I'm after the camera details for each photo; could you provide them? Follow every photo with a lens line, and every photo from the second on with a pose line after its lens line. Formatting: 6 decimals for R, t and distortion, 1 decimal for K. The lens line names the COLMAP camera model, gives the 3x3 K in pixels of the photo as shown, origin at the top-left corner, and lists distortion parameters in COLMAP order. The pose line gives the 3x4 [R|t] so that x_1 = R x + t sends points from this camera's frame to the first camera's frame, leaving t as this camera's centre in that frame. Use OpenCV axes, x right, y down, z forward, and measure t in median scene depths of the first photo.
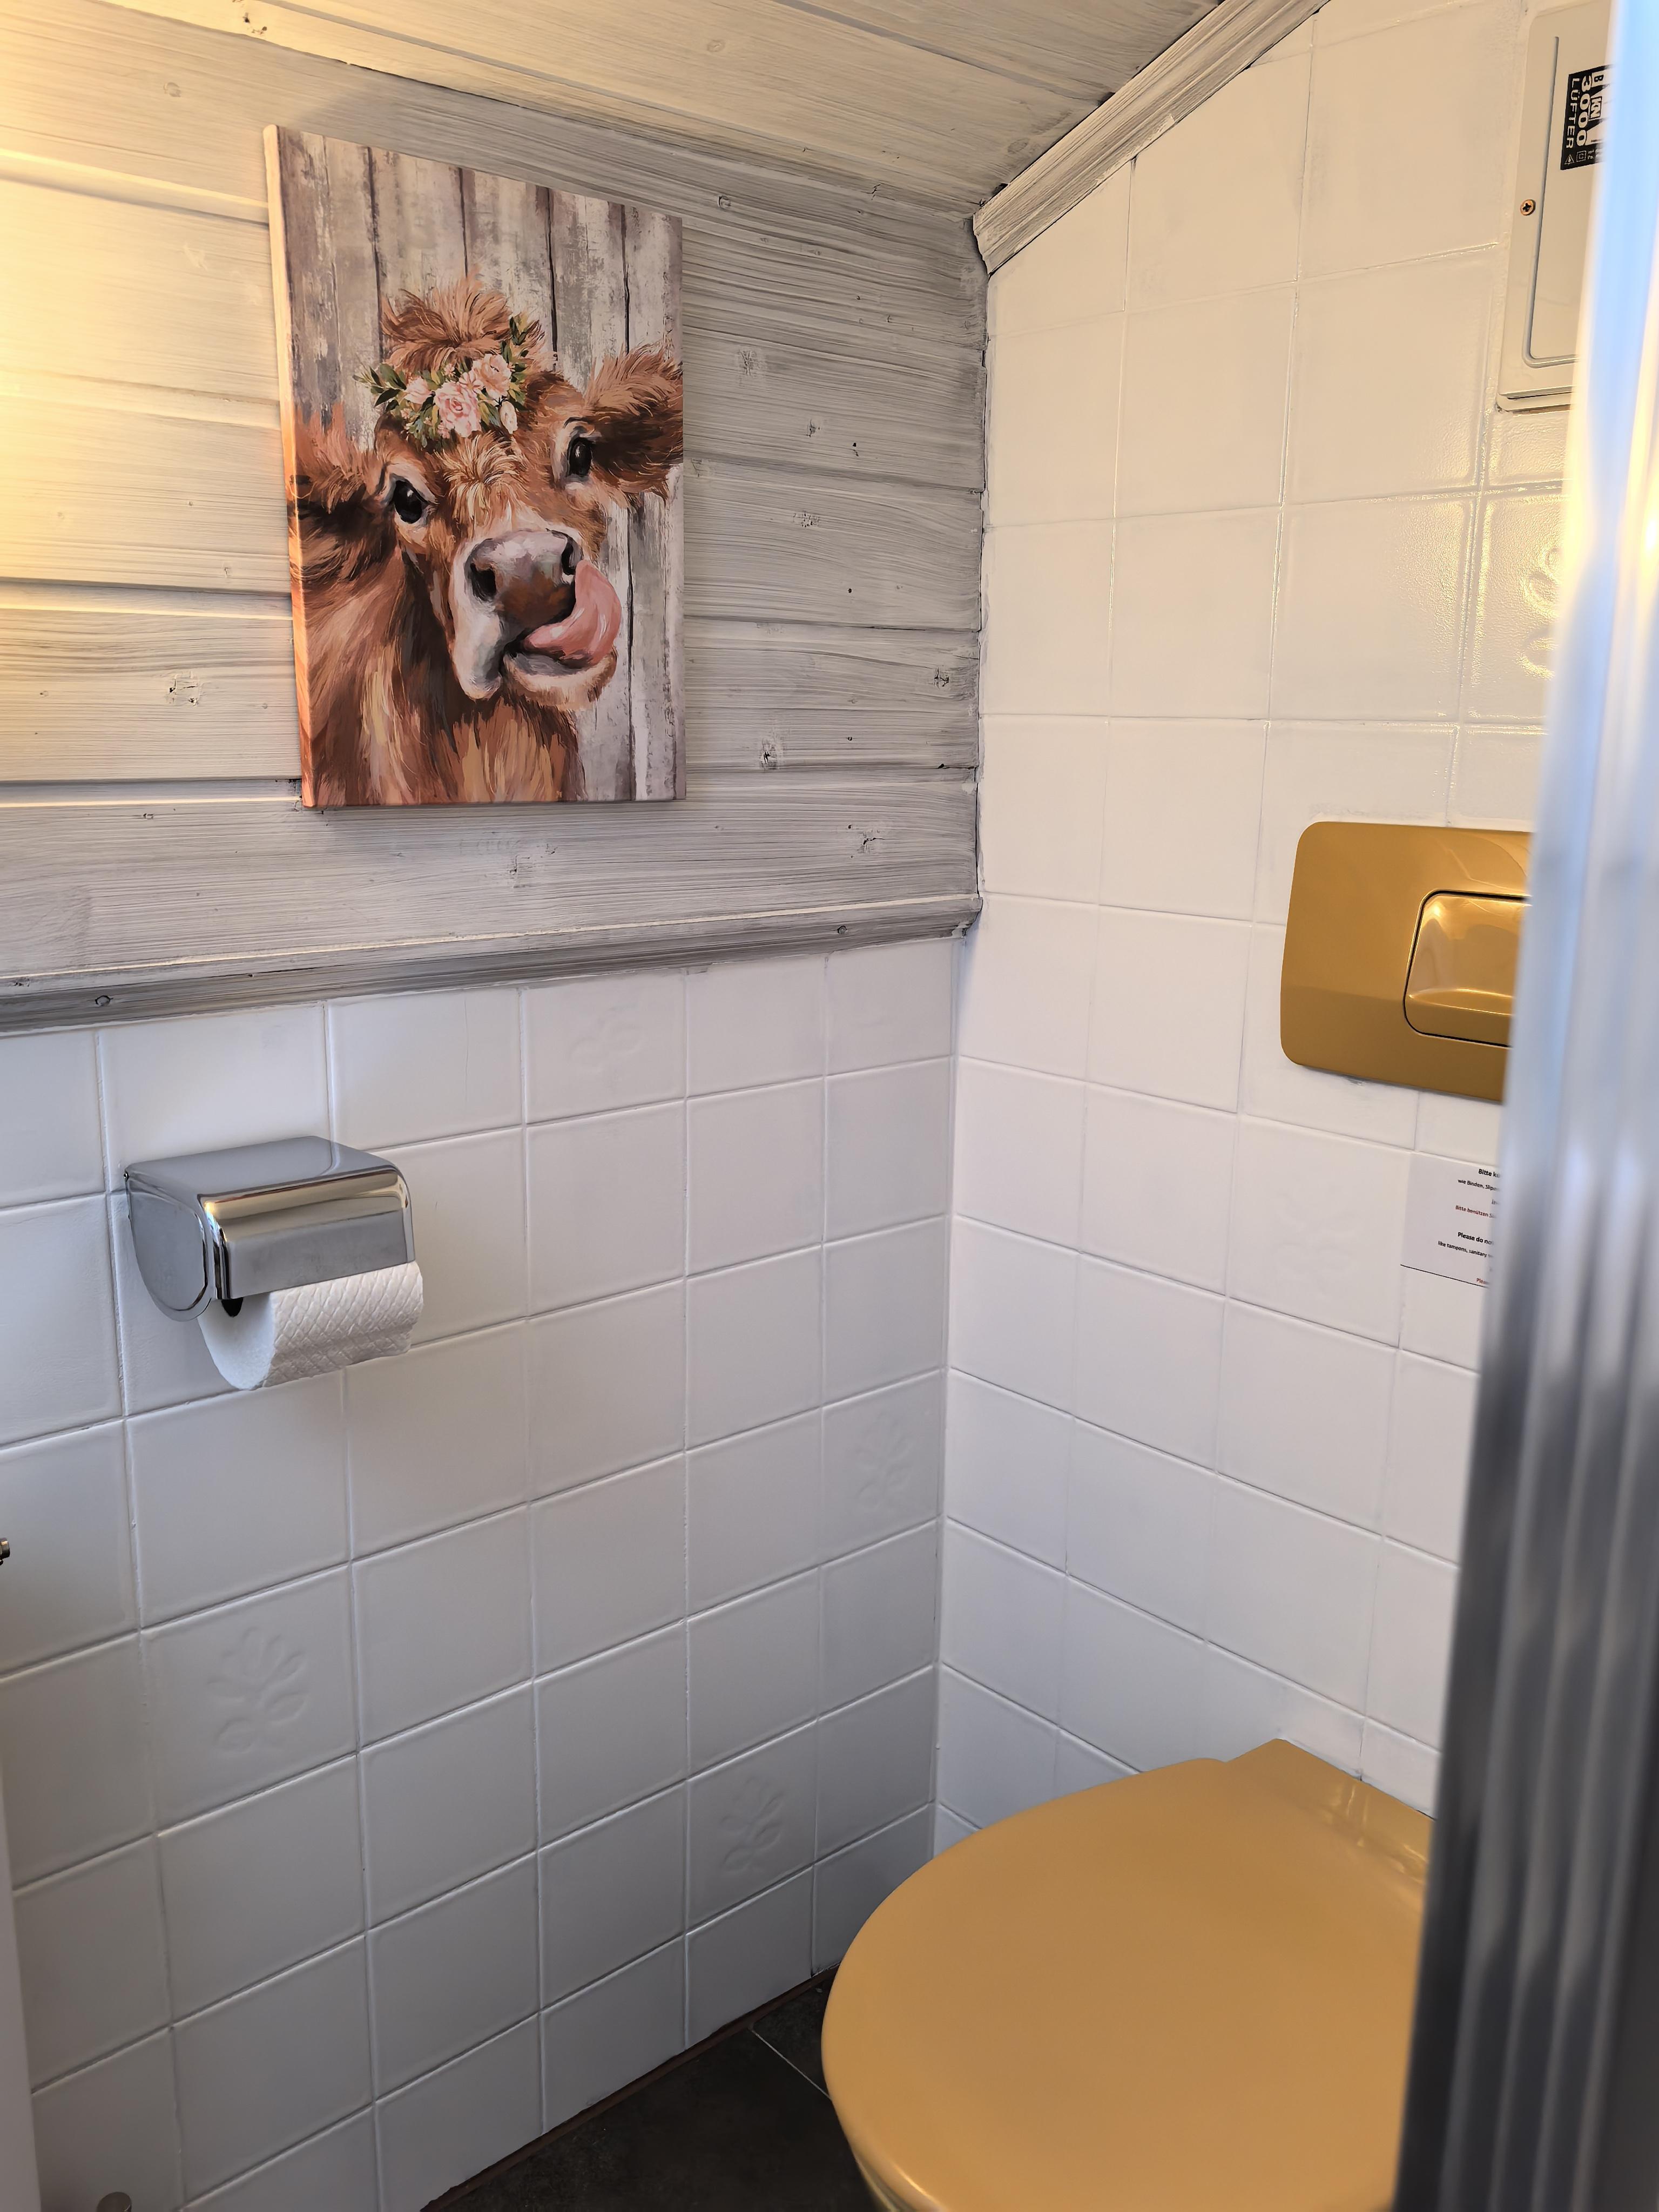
lens RADIAL K [[1803.5, 0, 828.4], [0, 1803.5, 1107.2], [0, 0, 1]] dist [0.004881, -0.005895]
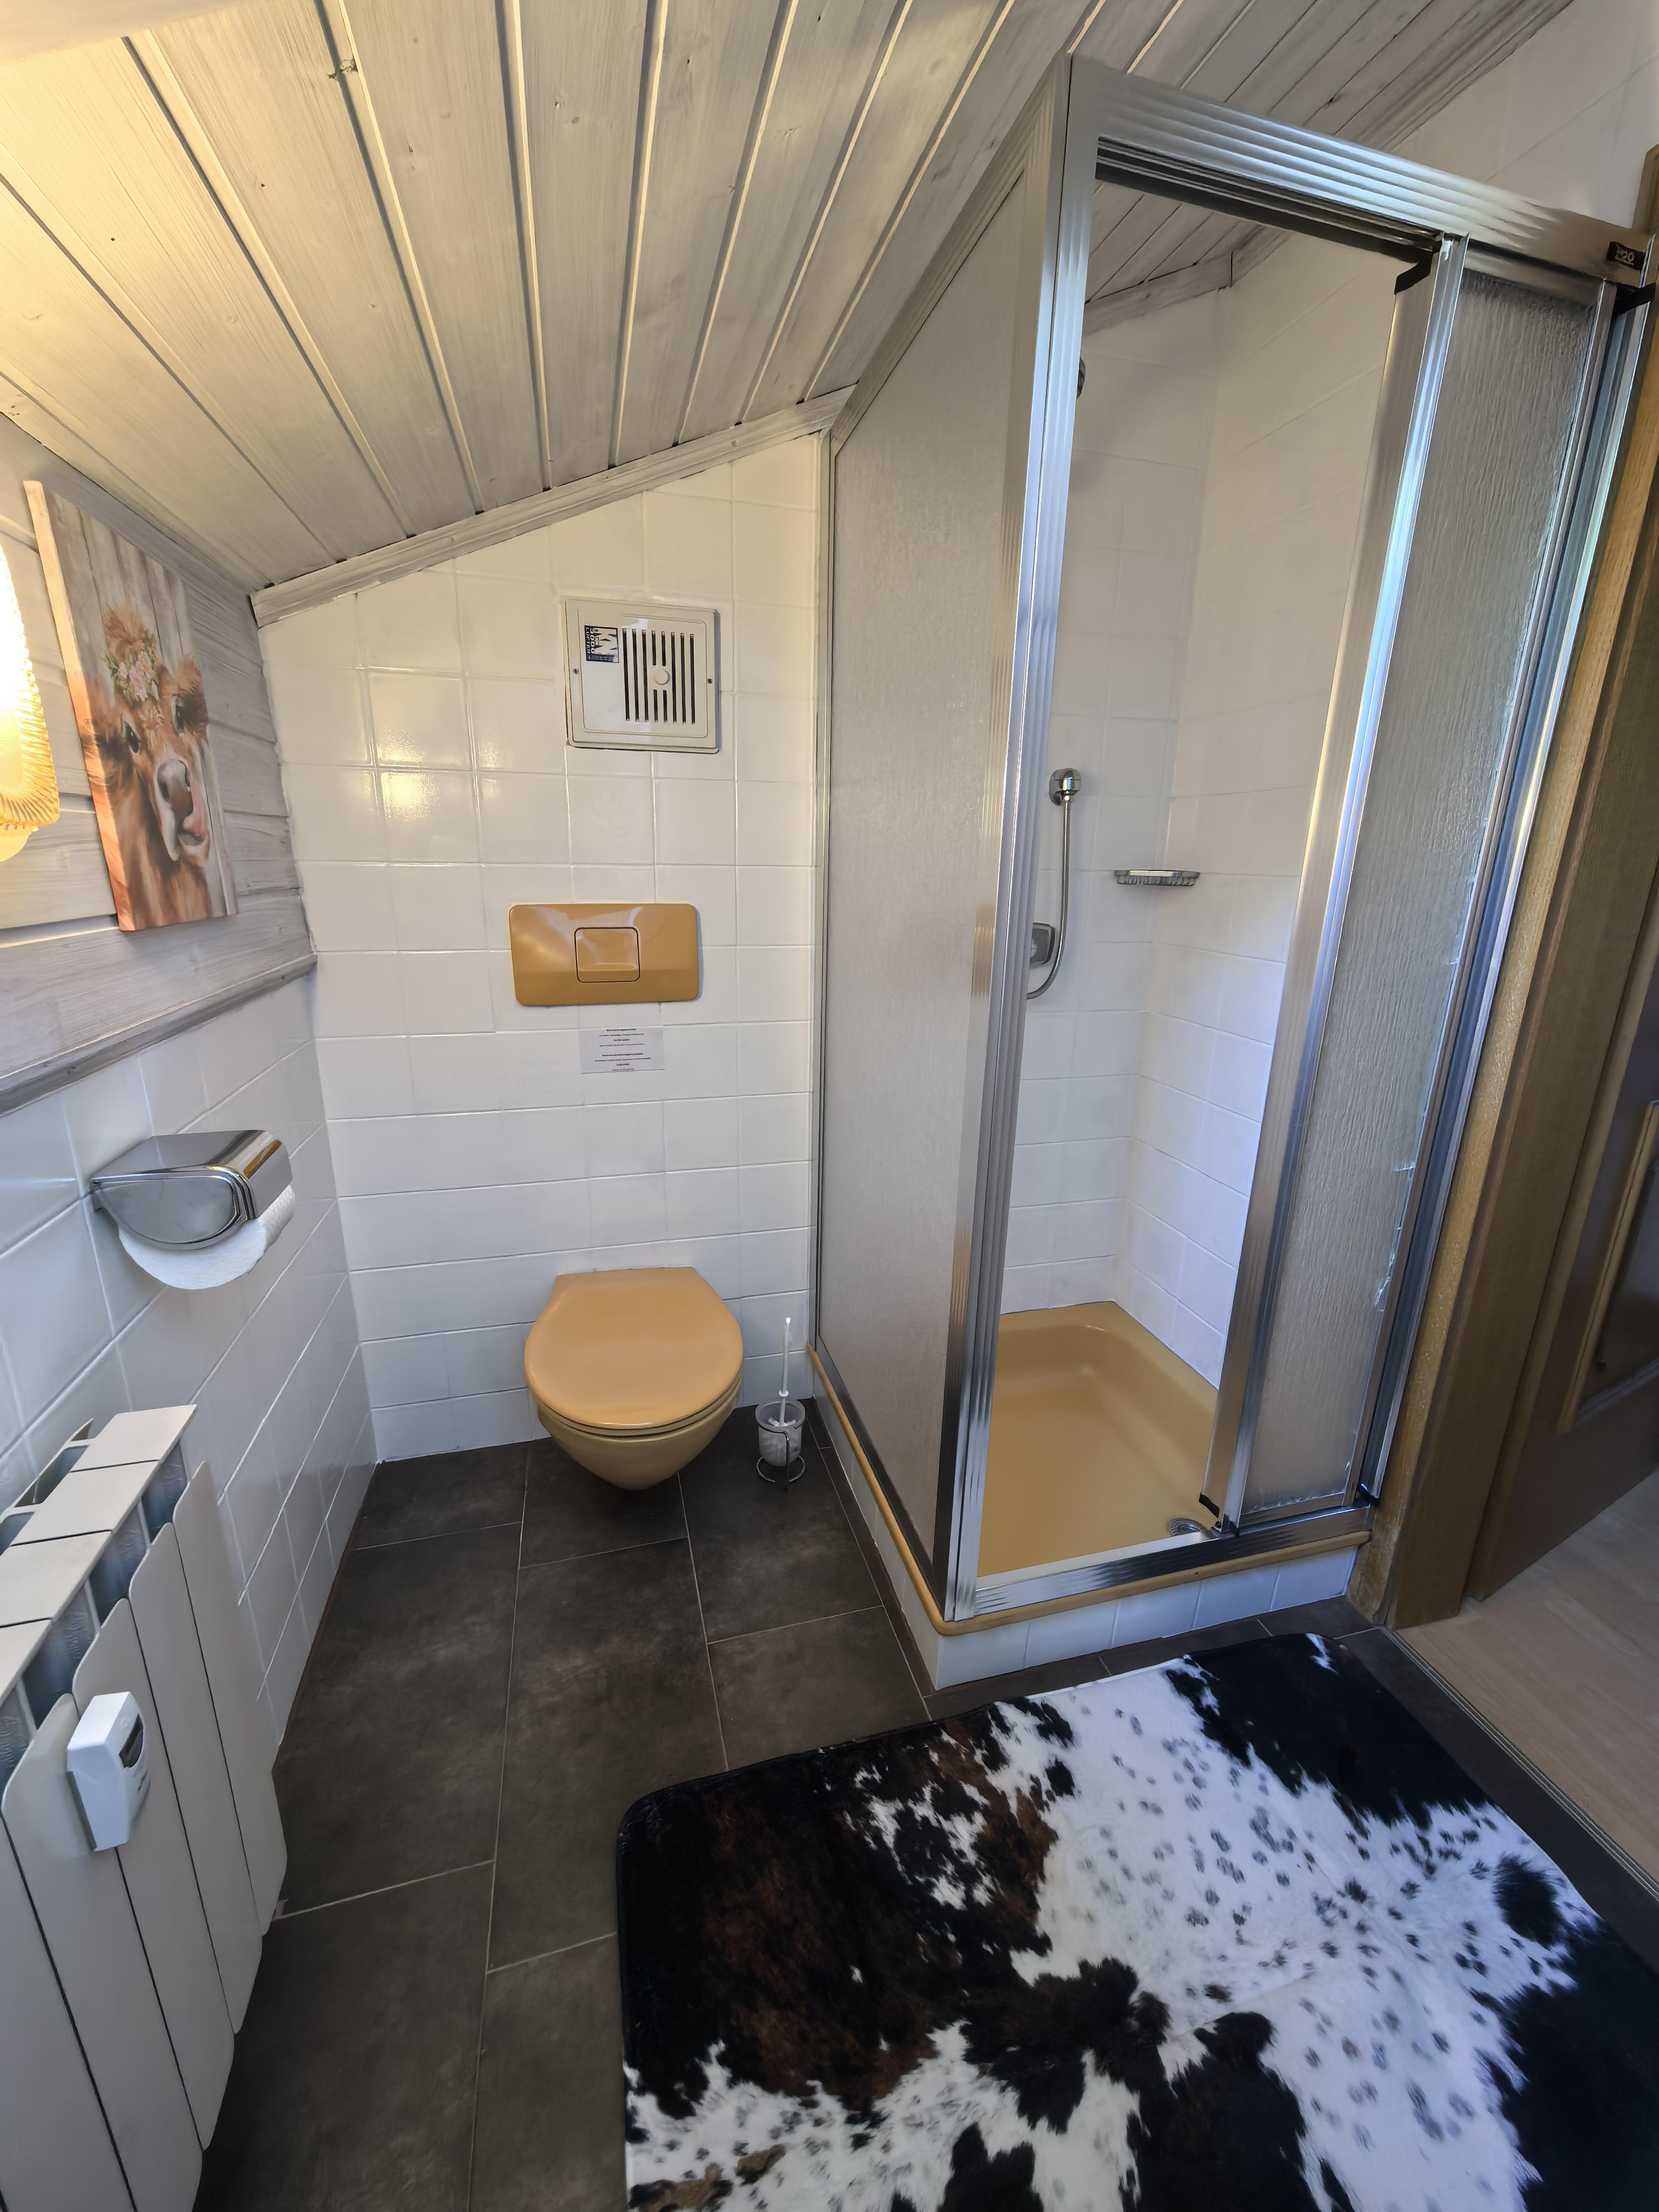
lens RADIAL K [[878.3, 0, 837.6], [0, 878.3, 1108.2], [0, 0, 1]] dist [-0.007460, 0.000213]
pose [[0.423126, -0.258997, 0.868265, -0.683489], [0.187217, 0.962587, 0.195897, -0.046051], [-0.886518, 0.079665, 0.455785, 0.092715]]
